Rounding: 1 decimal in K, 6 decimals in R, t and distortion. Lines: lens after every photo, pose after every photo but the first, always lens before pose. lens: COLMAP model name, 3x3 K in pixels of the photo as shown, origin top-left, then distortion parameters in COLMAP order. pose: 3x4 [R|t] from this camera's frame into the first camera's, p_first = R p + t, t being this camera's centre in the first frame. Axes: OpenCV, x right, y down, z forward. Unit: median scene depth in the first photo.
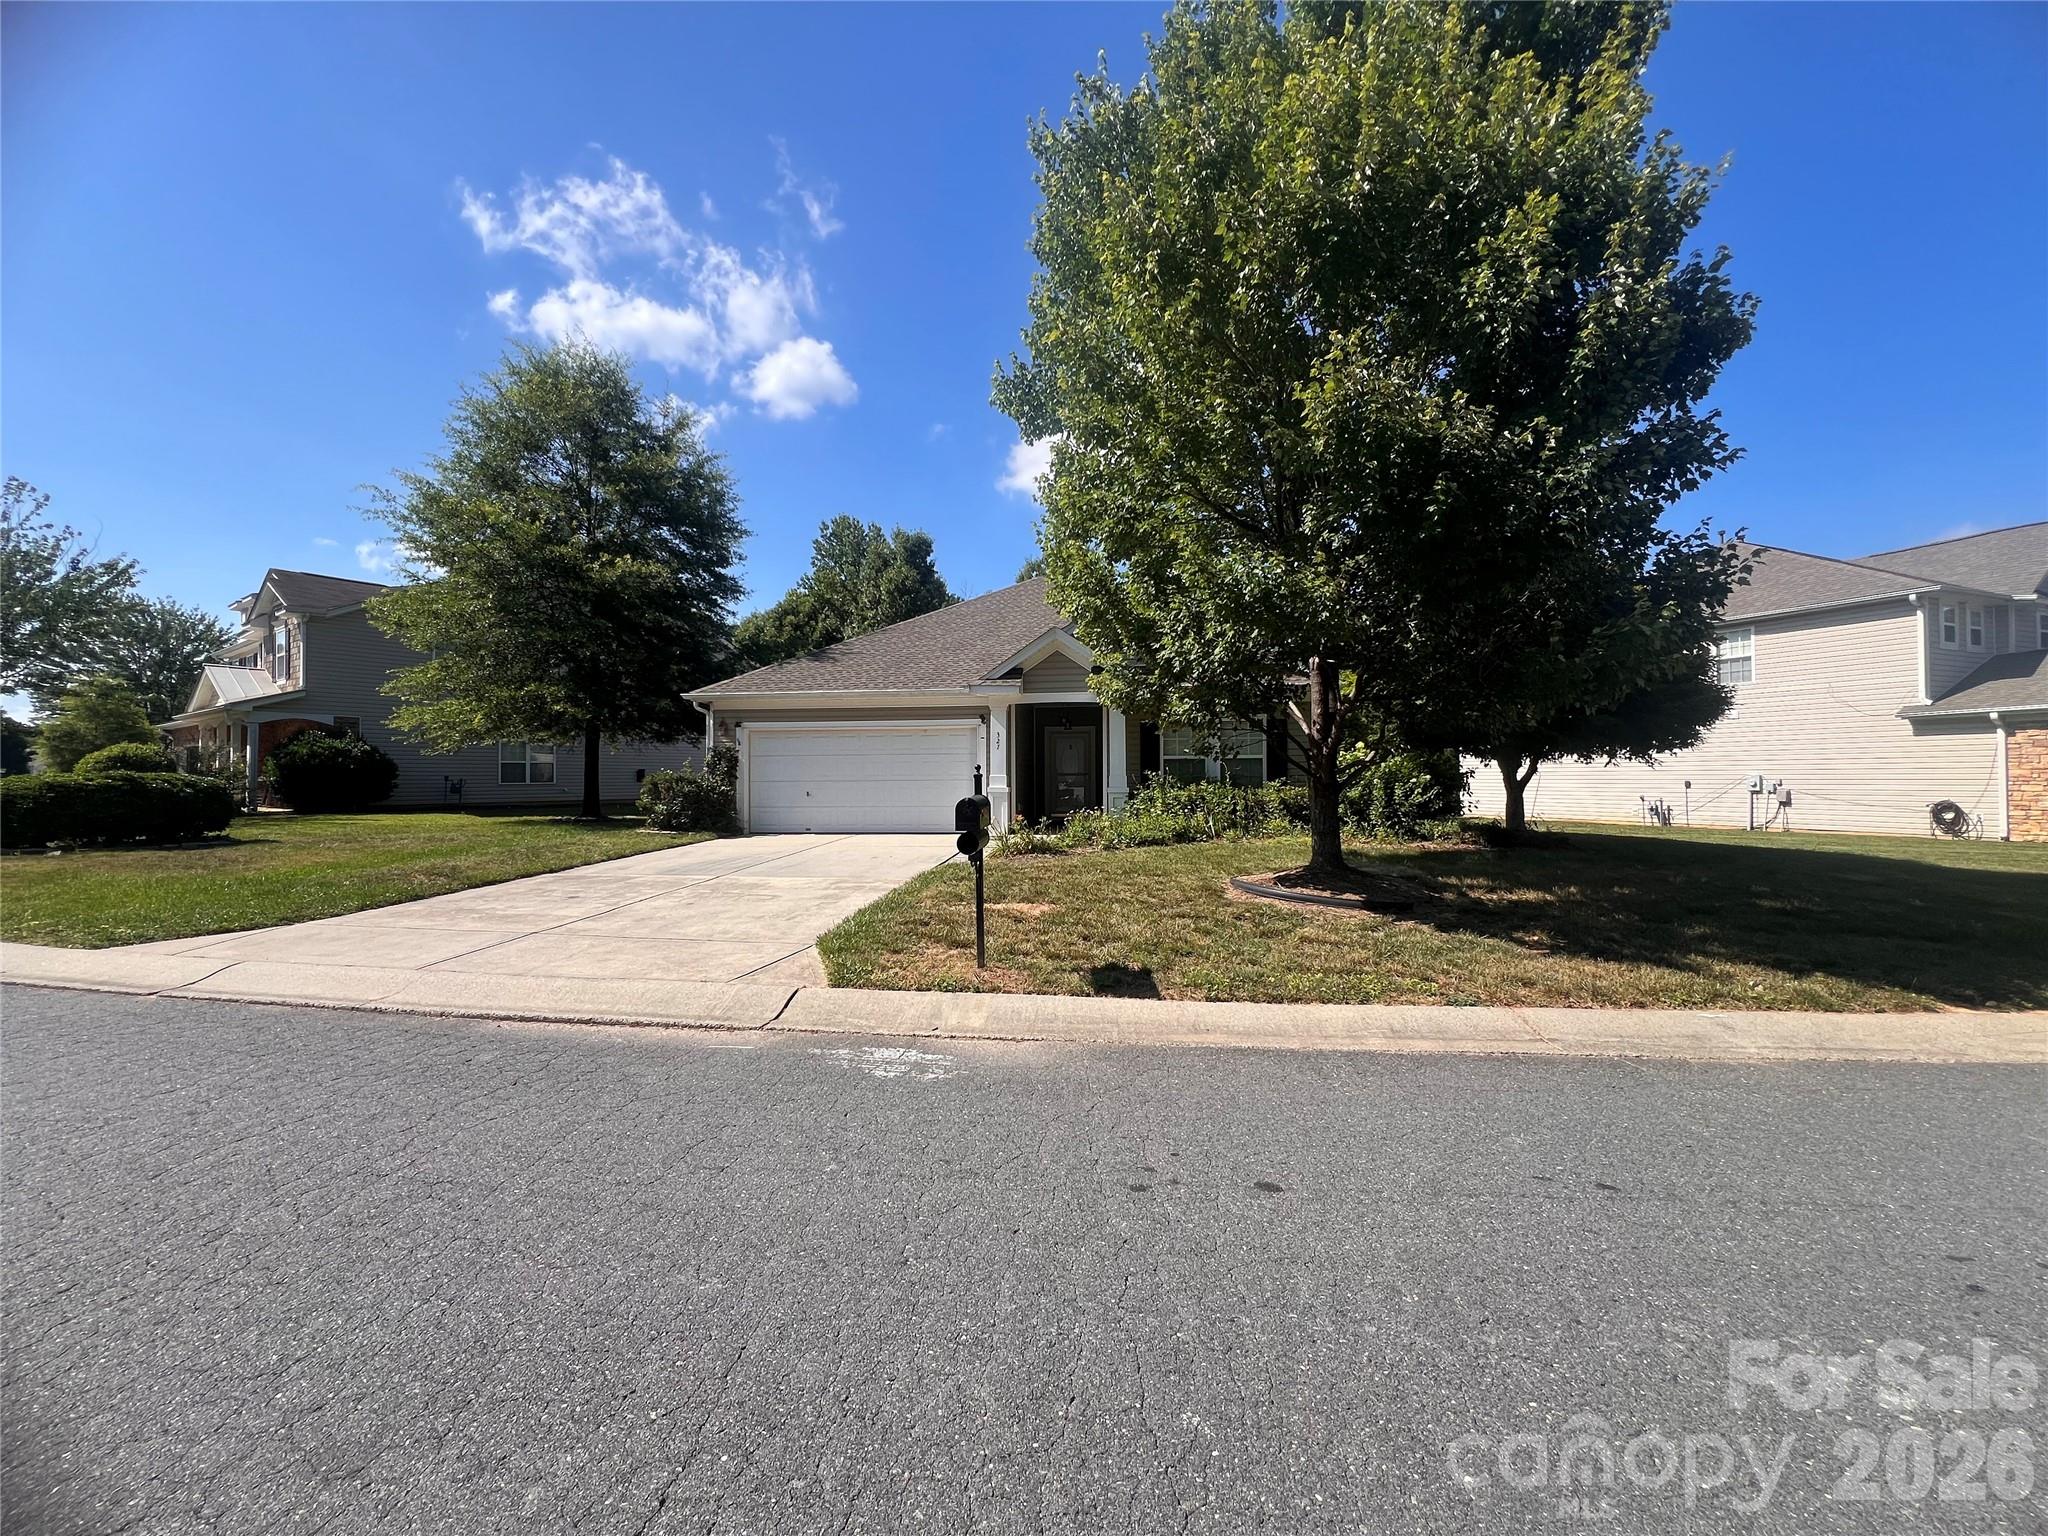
lens RADIAL K [[821.5, 0, 1018.2], [0, 821.5, 755.6], [0, 0, 1]] dist [-0.000240, 0.000012]
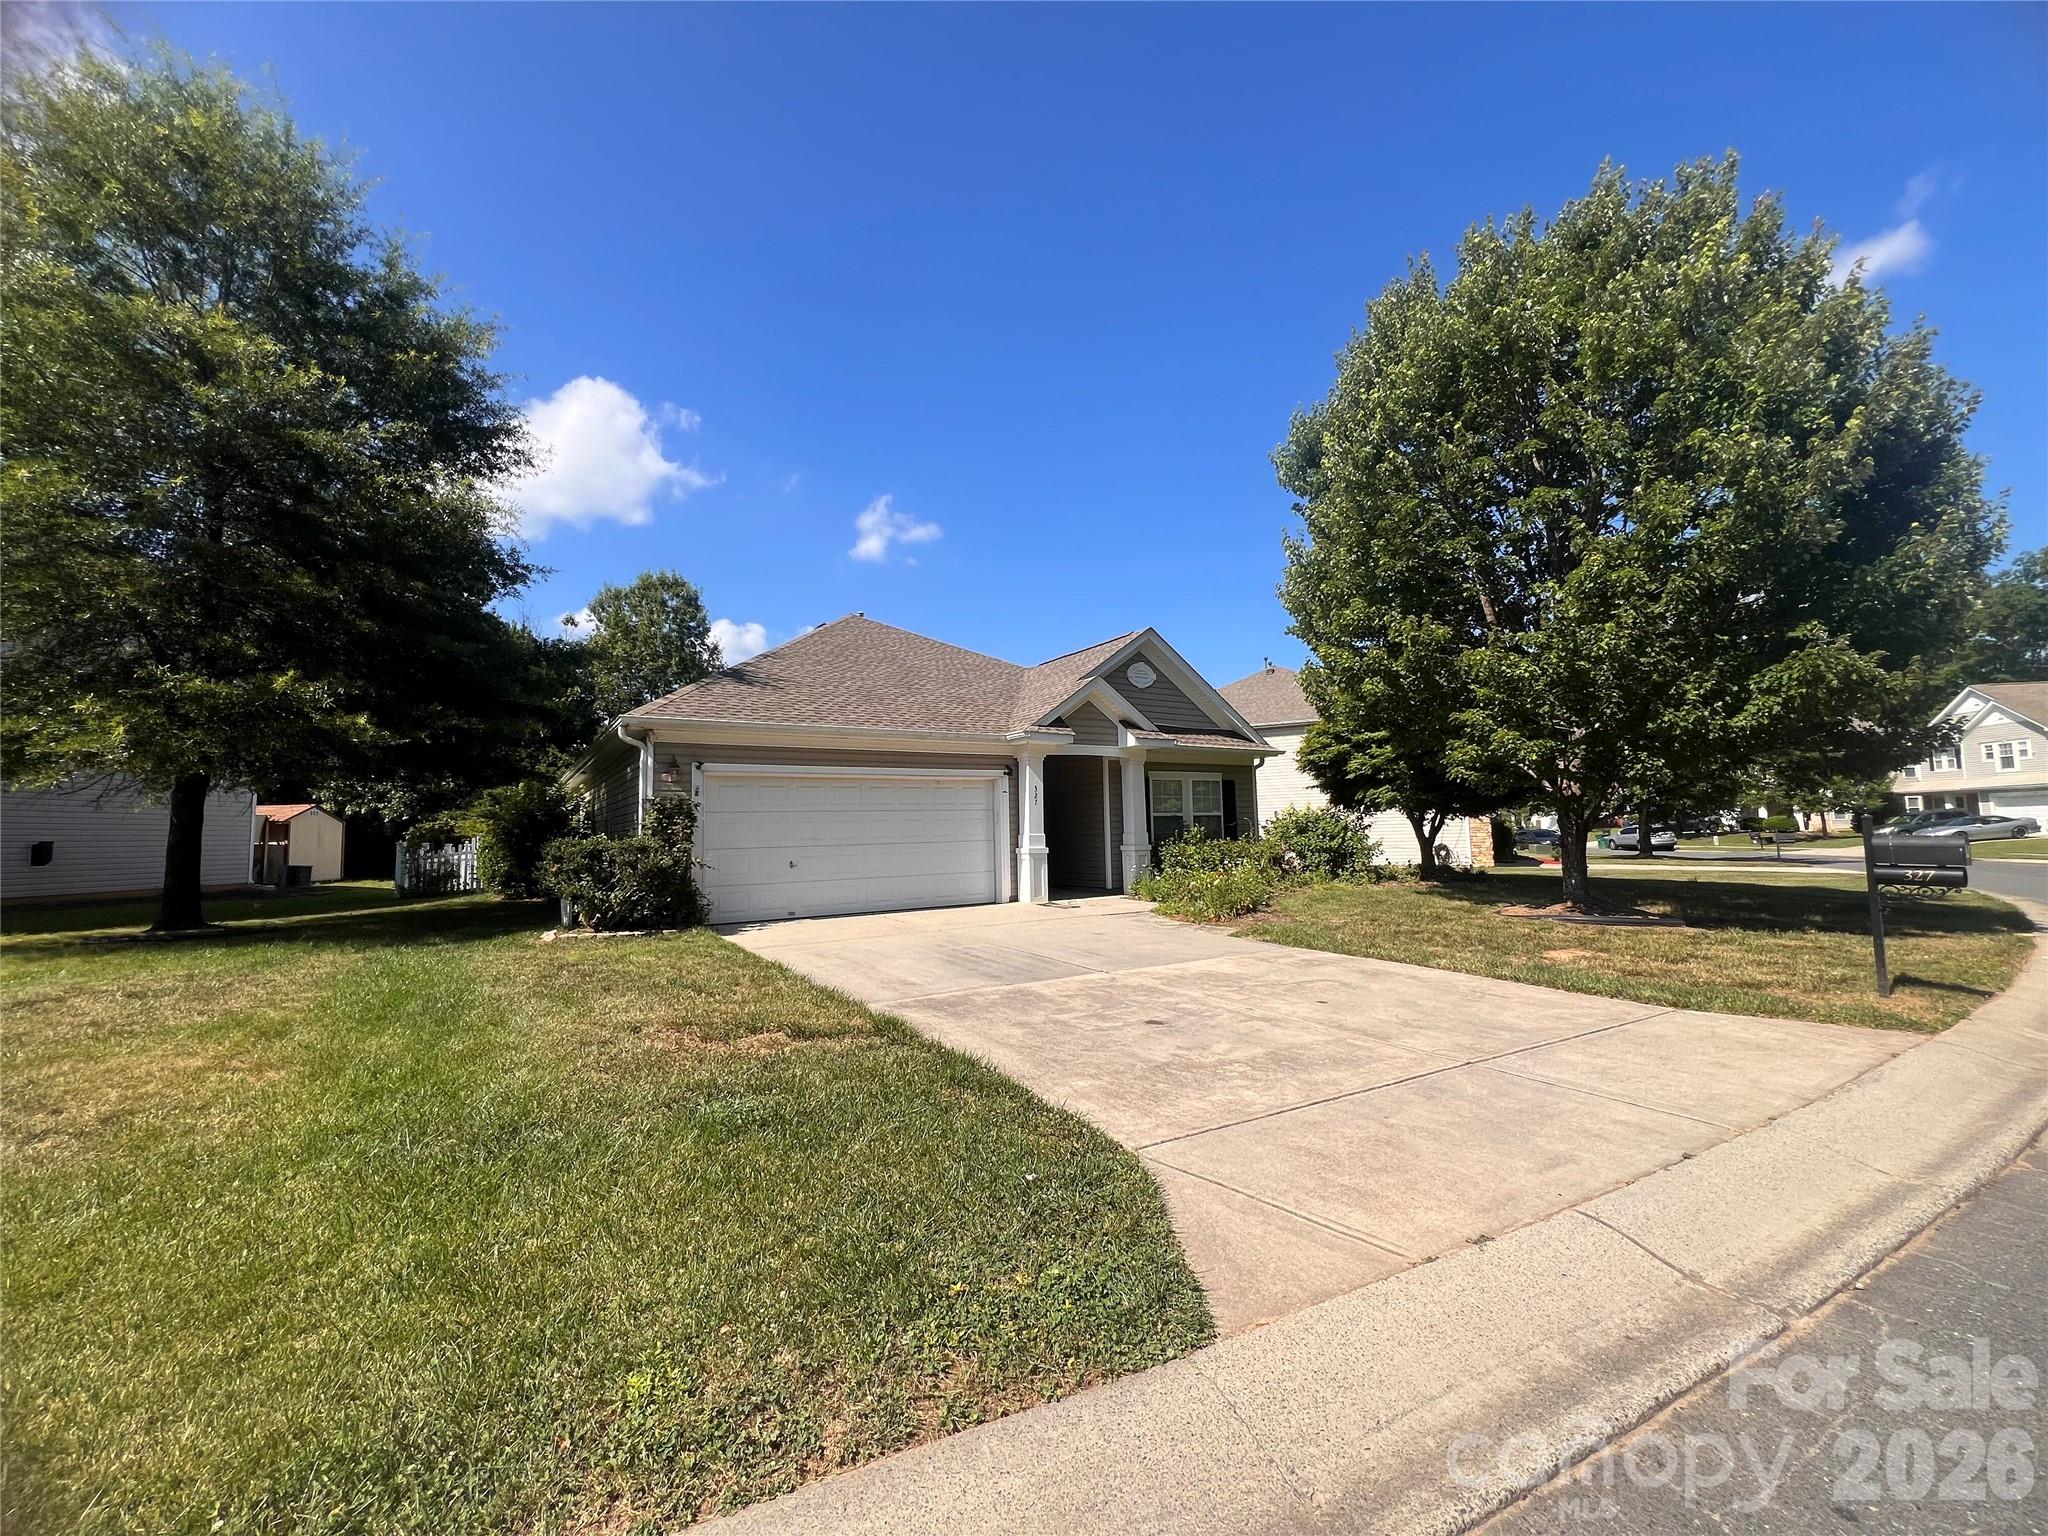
lens RADIAL K [[818.1, 0, 1012.7], [0, 818.1, 769.0], [0, 0, 1]] dist [-0.001017, 0.000425]
pose [[0.778891, 0.037518, 0.626036, -0.580772], [0.006104, 0.997708, -0.067386, 0.012691], [-0.627130, 0.056307, 0.776877, 0.321966]]
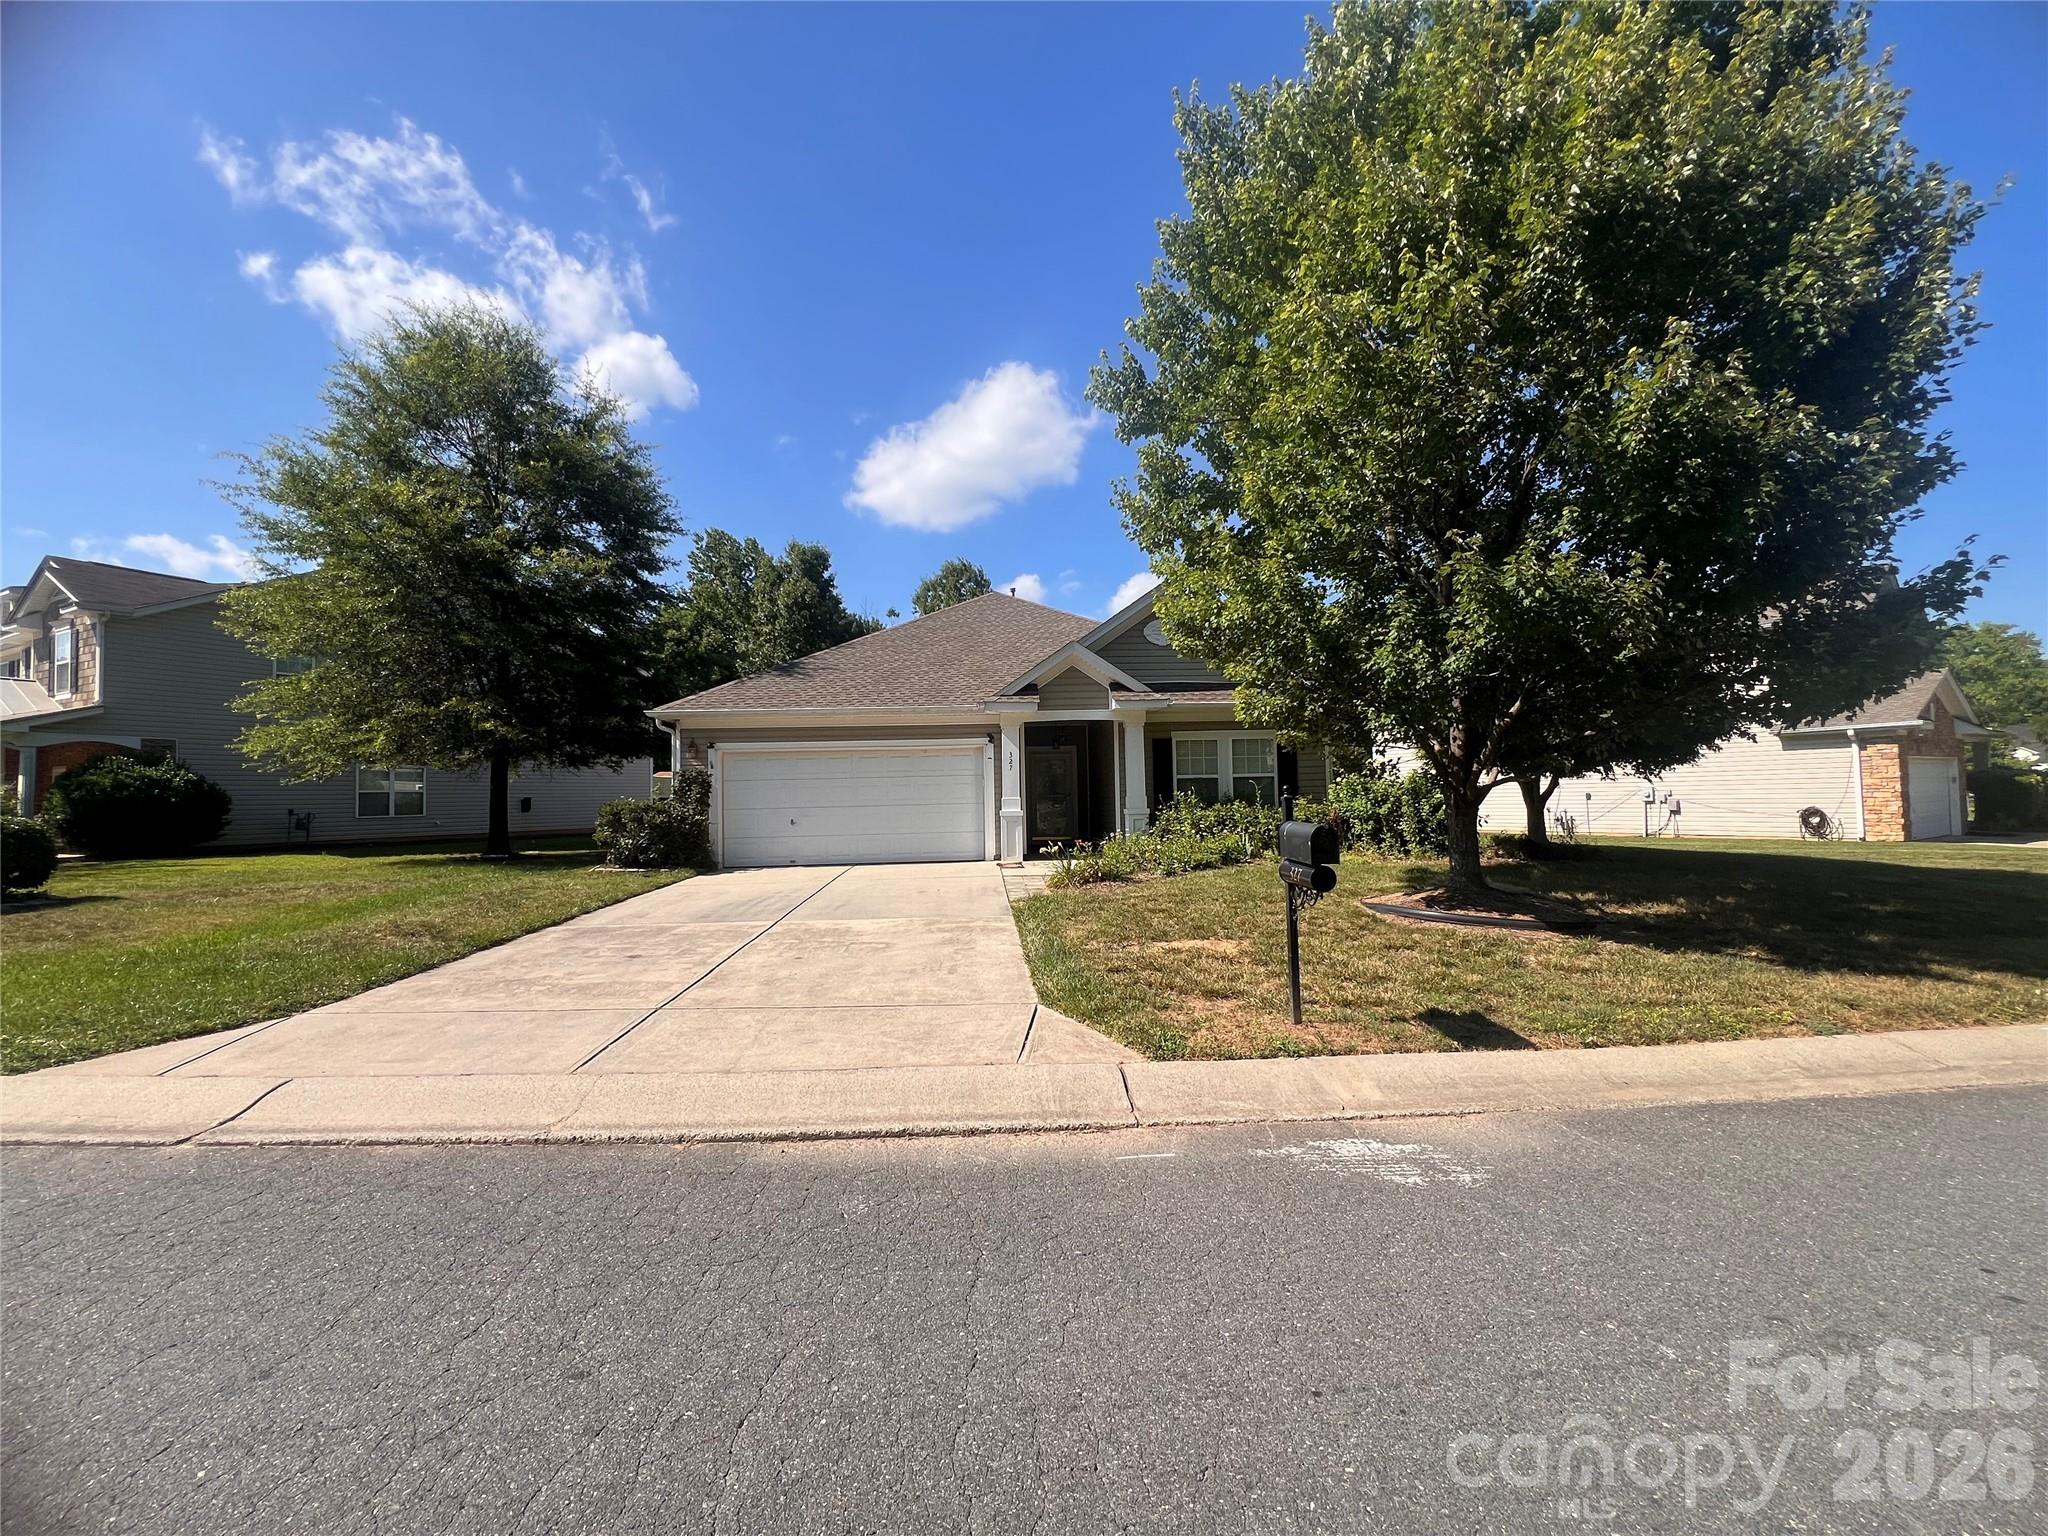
lens RADIAL K [[818.1, 0, 1012.7], [0, 818.1, 769.0], [0, 0, 1]] dist [-0.001017, 0.000425]
pose [[0.984841, -0.009888, 0.173180, -0.179473], [0.011605, 0.999893, -0.008903, -0.000828], [-0.173074, 0.010778, 0.984850, 0.078419]]
